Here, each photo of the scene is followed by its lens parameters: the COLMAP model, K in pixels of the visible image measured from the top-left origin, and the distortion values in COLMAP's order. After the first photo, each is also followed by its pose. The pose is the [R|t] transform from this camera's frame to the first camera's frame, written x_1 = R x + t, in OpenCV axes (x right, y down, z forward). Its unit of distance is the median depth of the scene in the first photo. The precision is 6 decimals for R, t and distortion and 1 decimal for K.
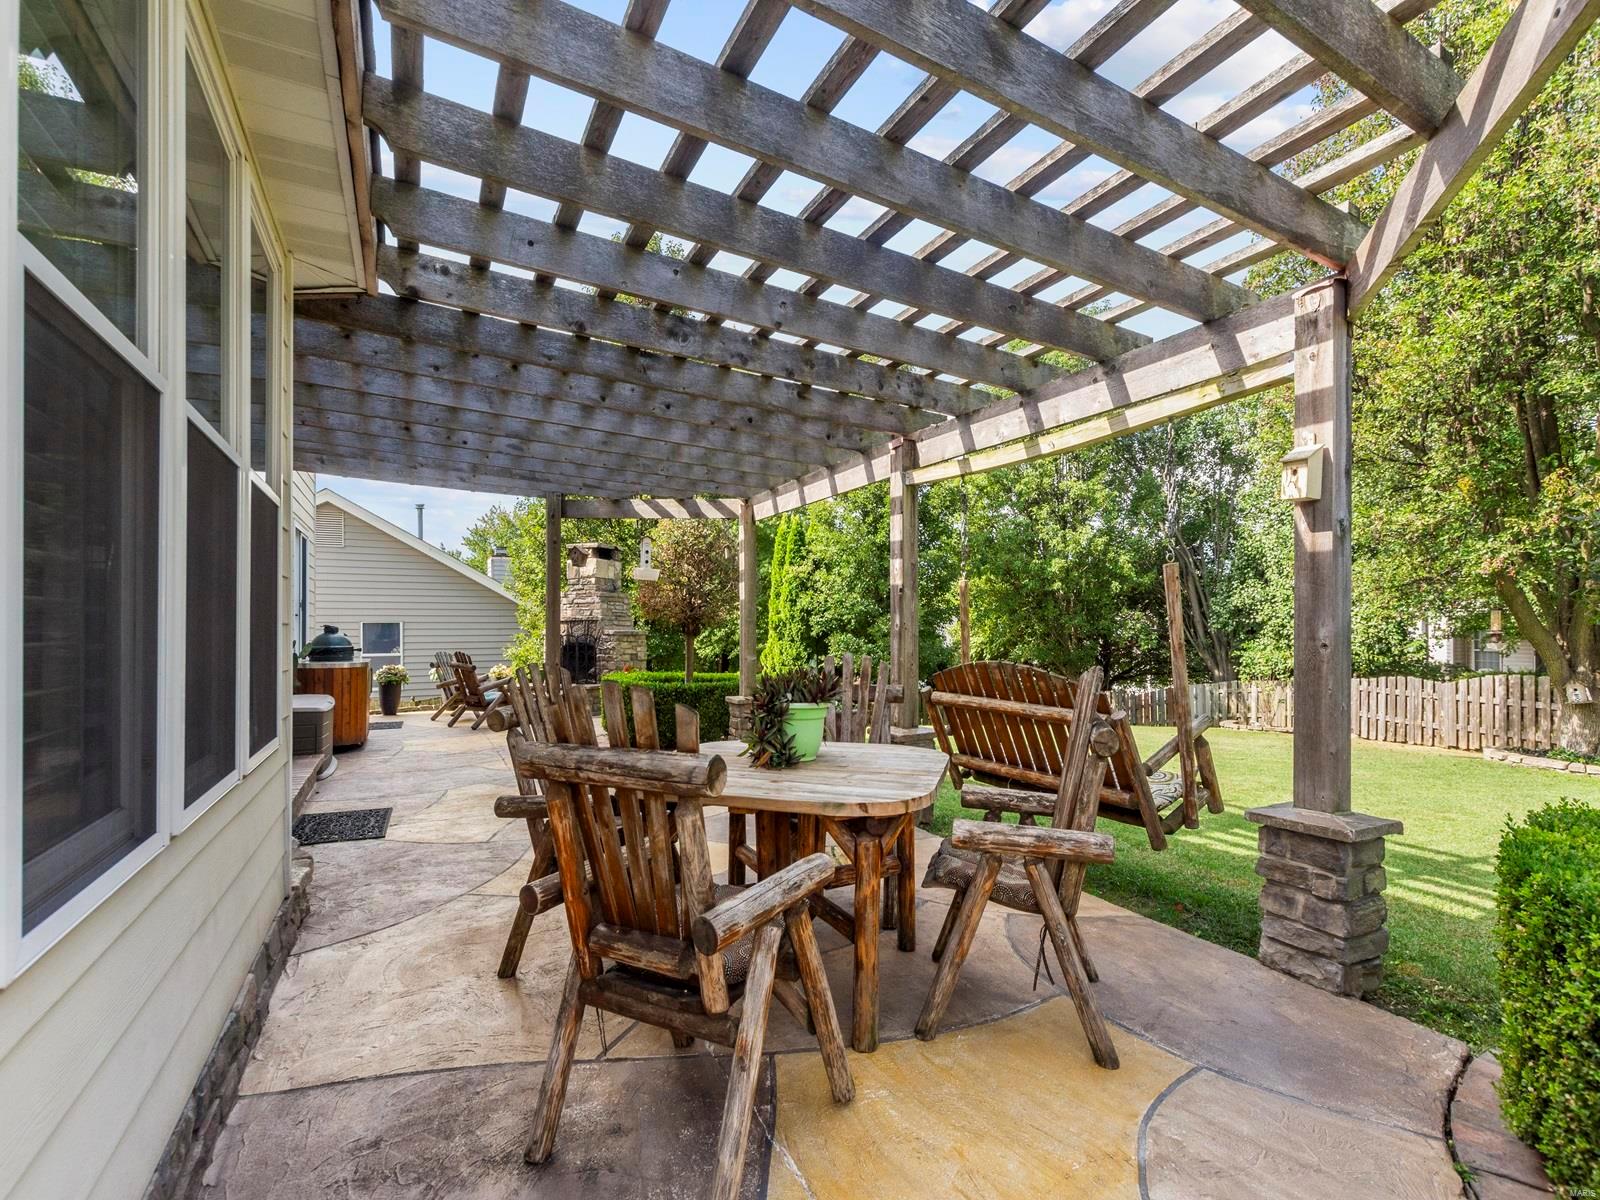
lens RADIAL K [[713.3, 0, 799.0], [0, 713.3, 615.5], [0, 0, 1]] dist [0.007999, -0.004972]
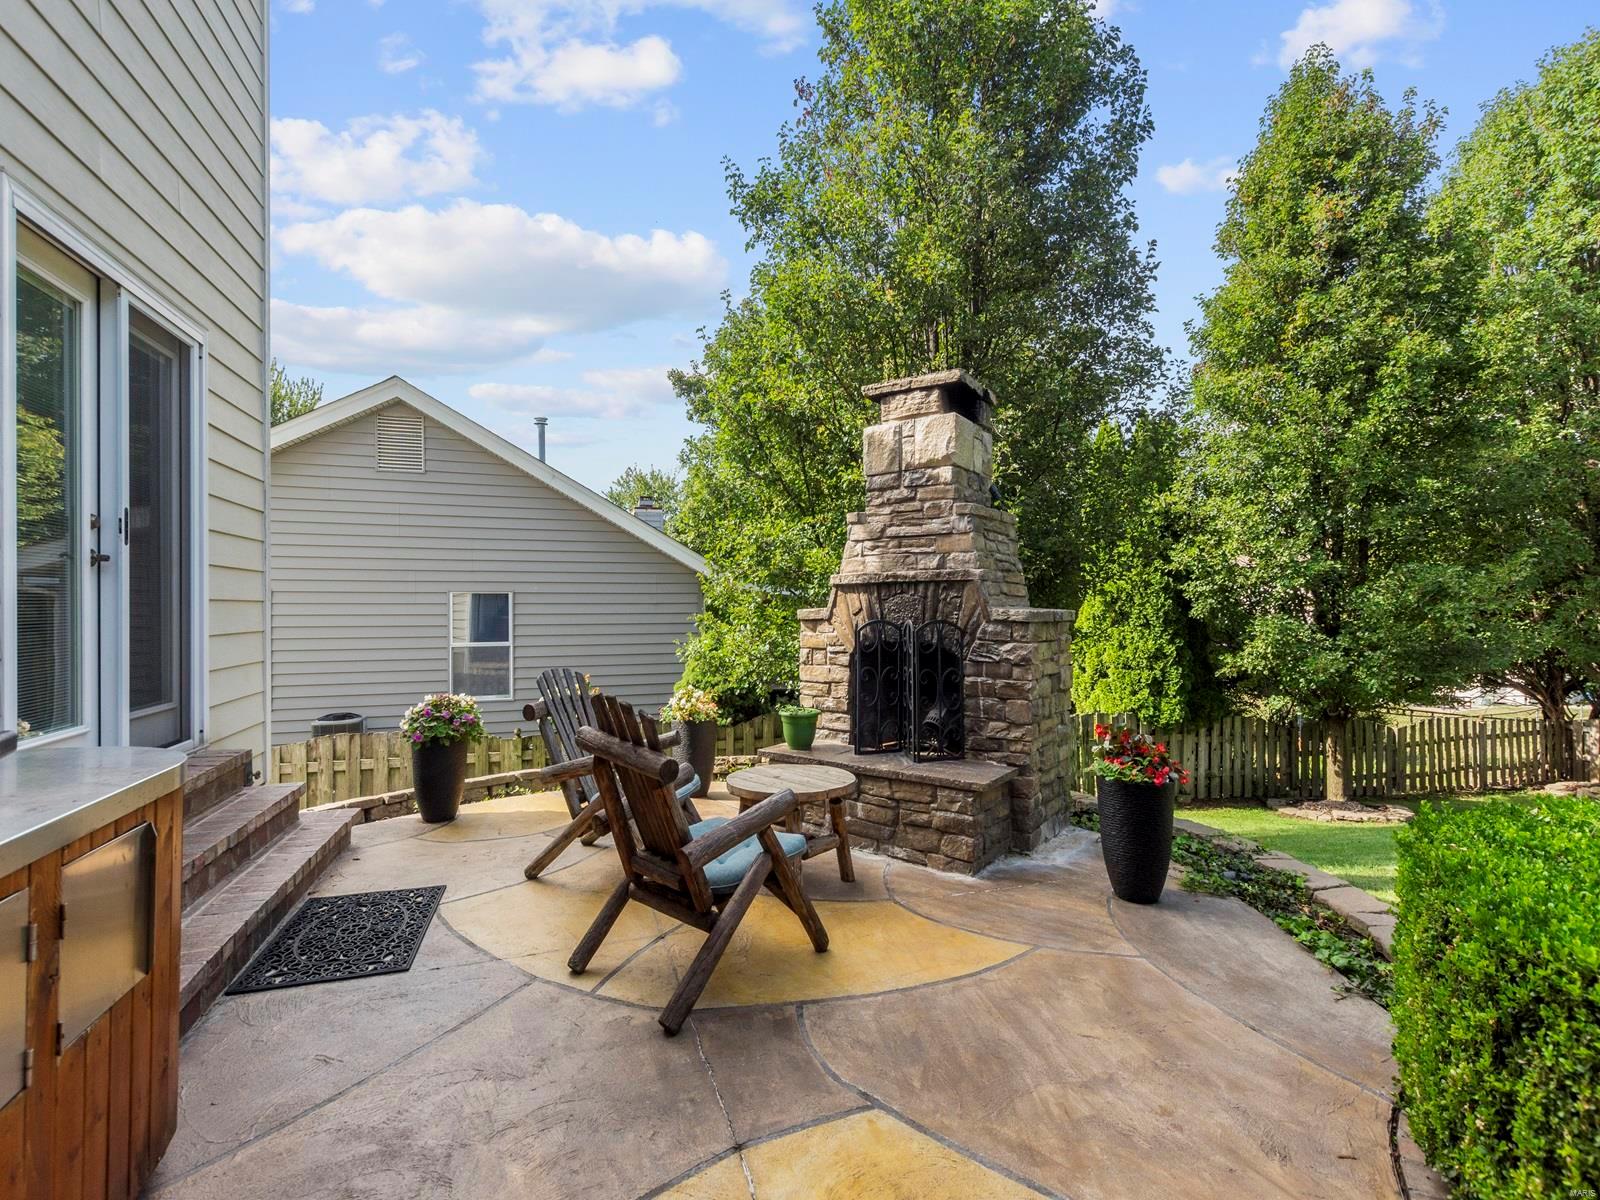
lens RADIAL K [[713.3, 0, 797.8], [0, 713.3, 602.3], [0, 0, 1]] dist [0.007999, -0.004972]
pose [[0.986293, 0.003110, -0.164973, -0.296829], [-0.000113, 0.999835, 0.018176, 0.009992], [0.165003, -0.017909, 0.986131, 0.615294]]
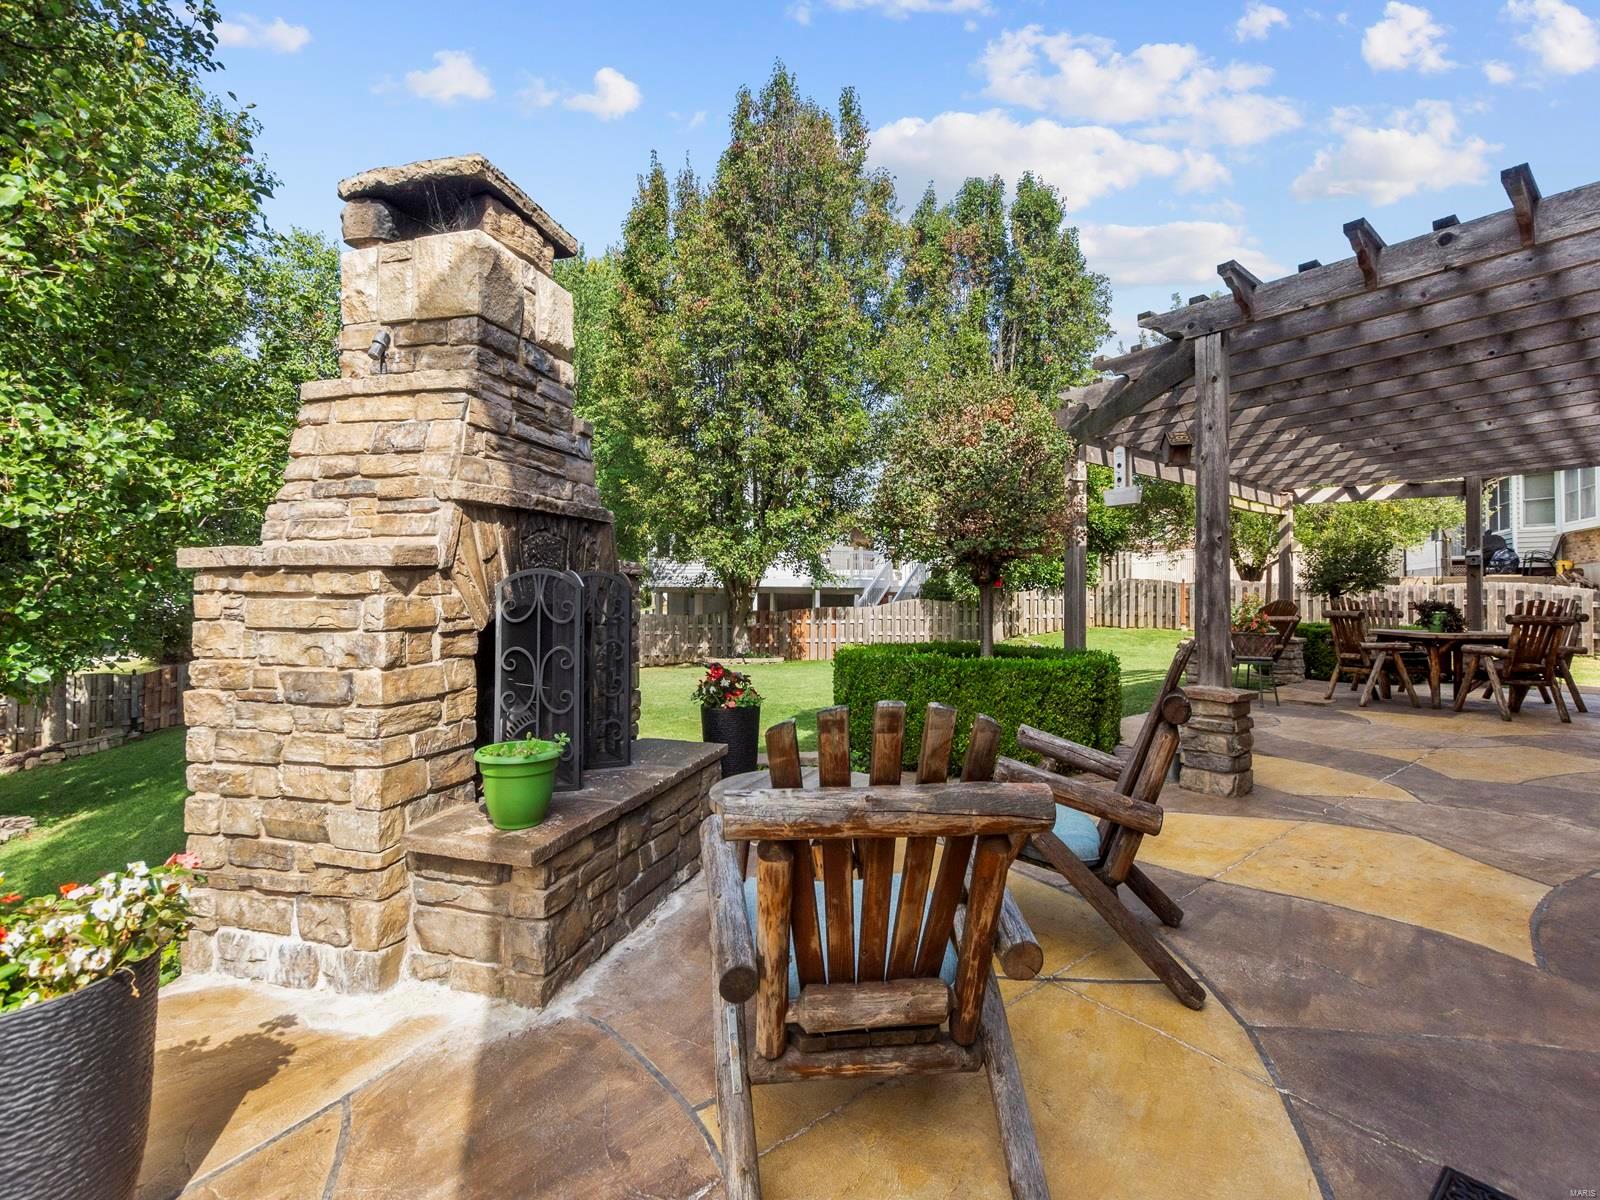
lens RADIAL K [[713.3, 0, 795.0], [0, 713.3, 585.8], [0, 0, 1]] dist [0.007999, -0.004972]
pose [[-0.163127, 0.013294, 0.986516, -0.552553], [-0.012552, 0.999800, -0.015549, 0.033024], [-0.986525, -0.014919, -0.162927, 0.940518]]
